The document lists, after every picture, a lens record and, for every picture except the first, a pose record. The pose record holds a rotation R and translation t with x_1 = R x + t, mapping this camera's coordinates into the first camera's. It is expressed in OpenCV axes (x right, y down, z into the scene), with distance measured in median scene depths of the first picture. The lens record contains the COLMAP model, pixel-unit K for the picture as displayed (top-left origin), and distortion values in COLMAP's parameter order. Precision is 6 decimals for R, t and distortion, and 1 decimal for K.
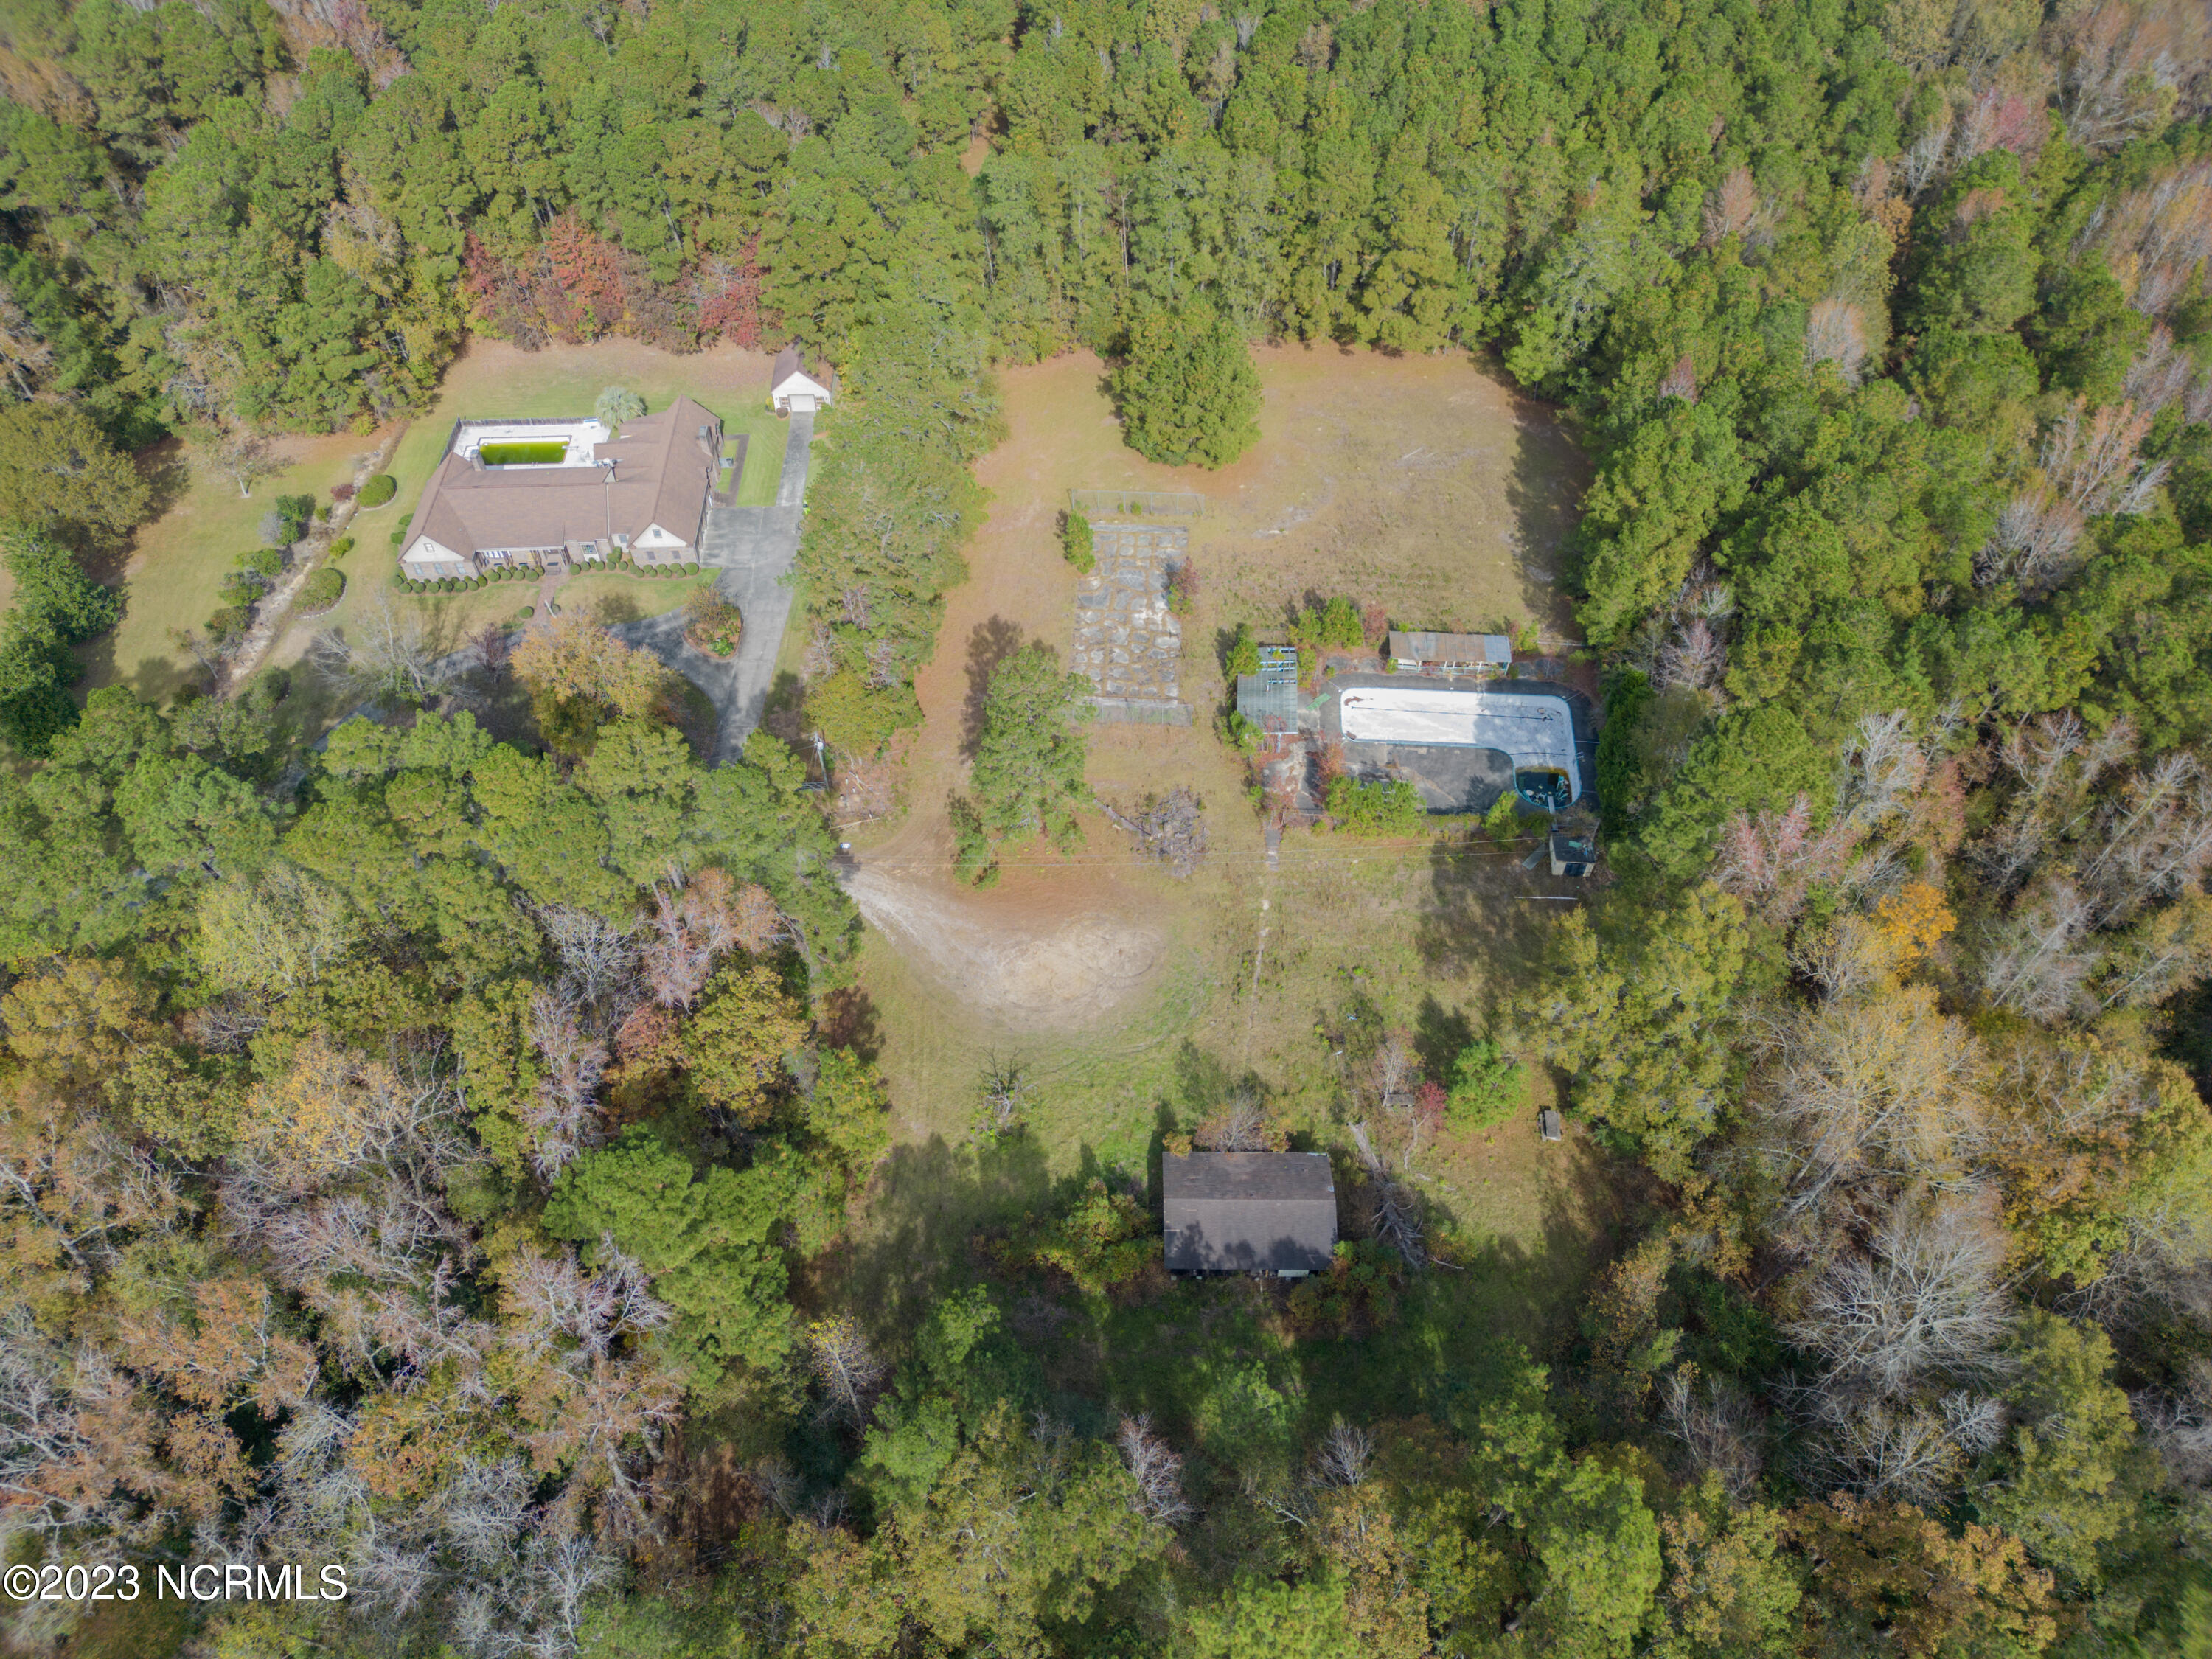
lens RADIAL K [[1531.1, 0, 1113.9], [0, 1531.1, 849.8], [0, 0, 1]] dist [0.038782, -0.030474]
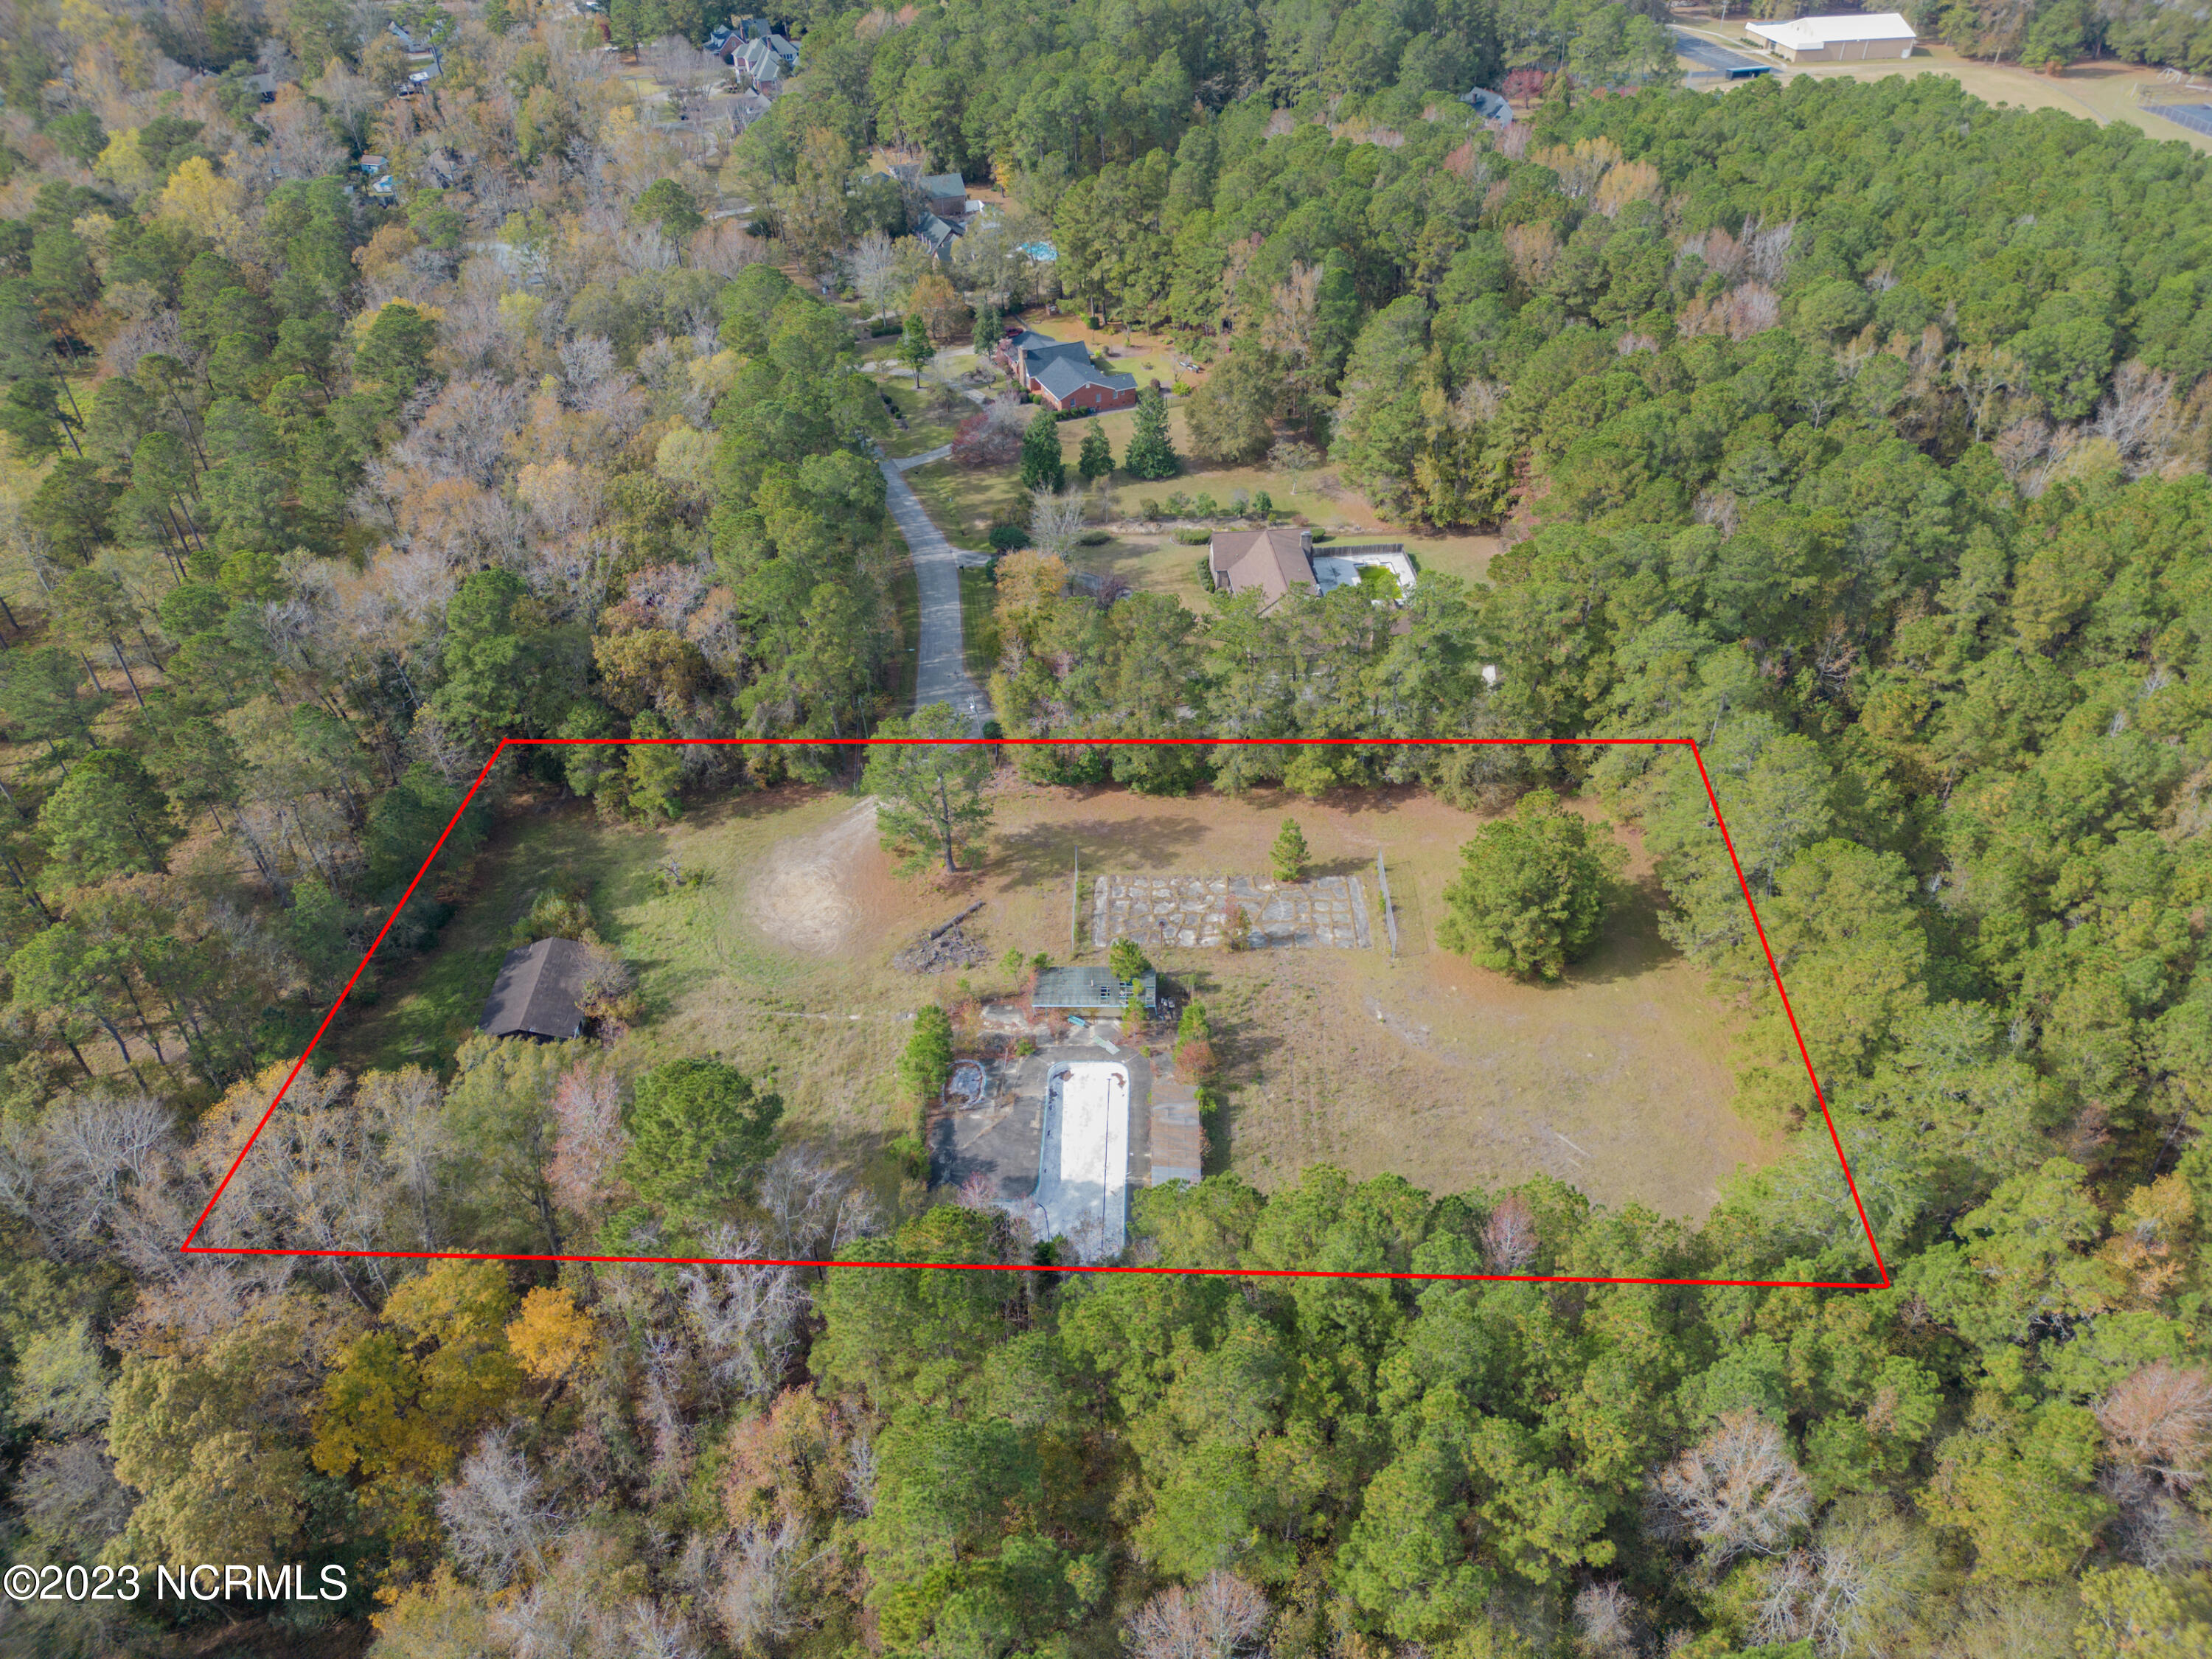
lens RADIAL K [[1531.1, 0, 1108.7], [0, 1531.1, 831.0], [0, 0, 1]] dist [0.038782, -0.030474]
pose [[0.049881, 0.618534, -0.784174, 0.757235], [-0.765505, 0.527974, 0.367757, -0.492616], [0.641494, 0.581944, 0.499826, 0.425013]]
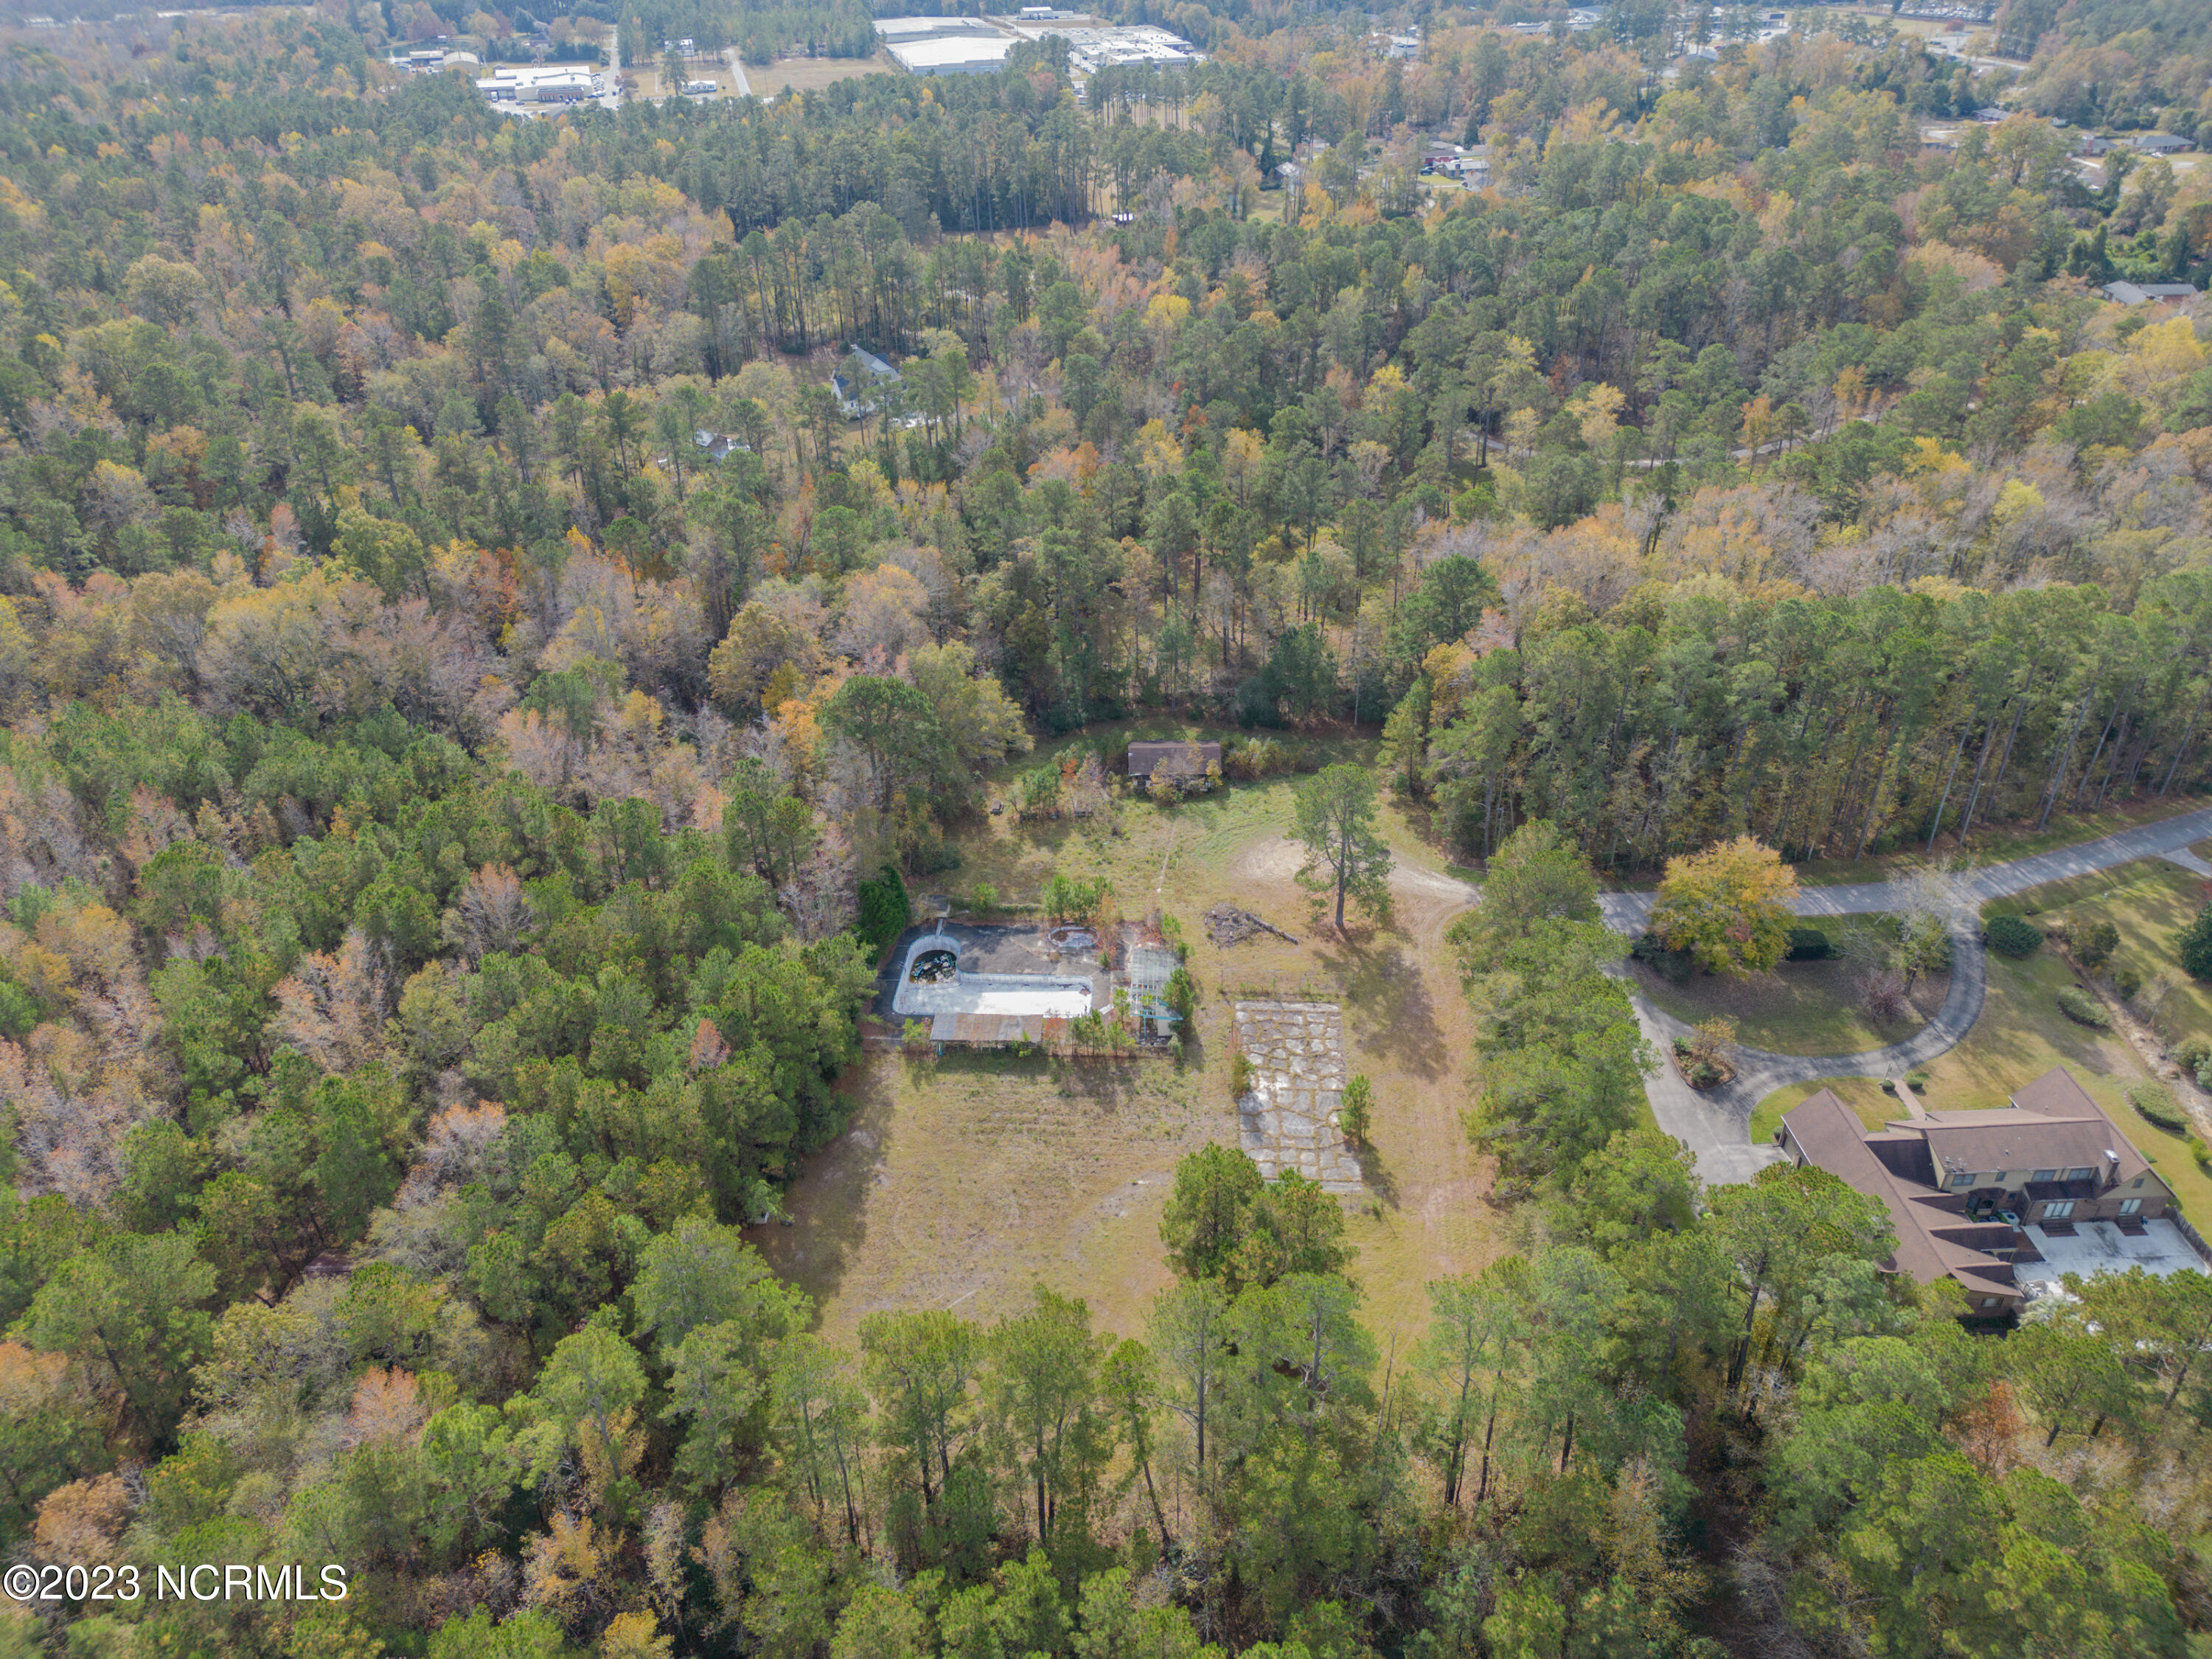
lens RADIAL K [[1531.1, 0, 1106.8], [0, 1531.1, 816.1], [0, 0, 1]] dist [0.038782, -0.030474]
pose [[-0.999401, 0.033898, 0.006983, 0.116623], [0.011367, 0.130916, 0.991328, -1.166579], [0.032689, 0.990814, -0.131222, 0.957992]]
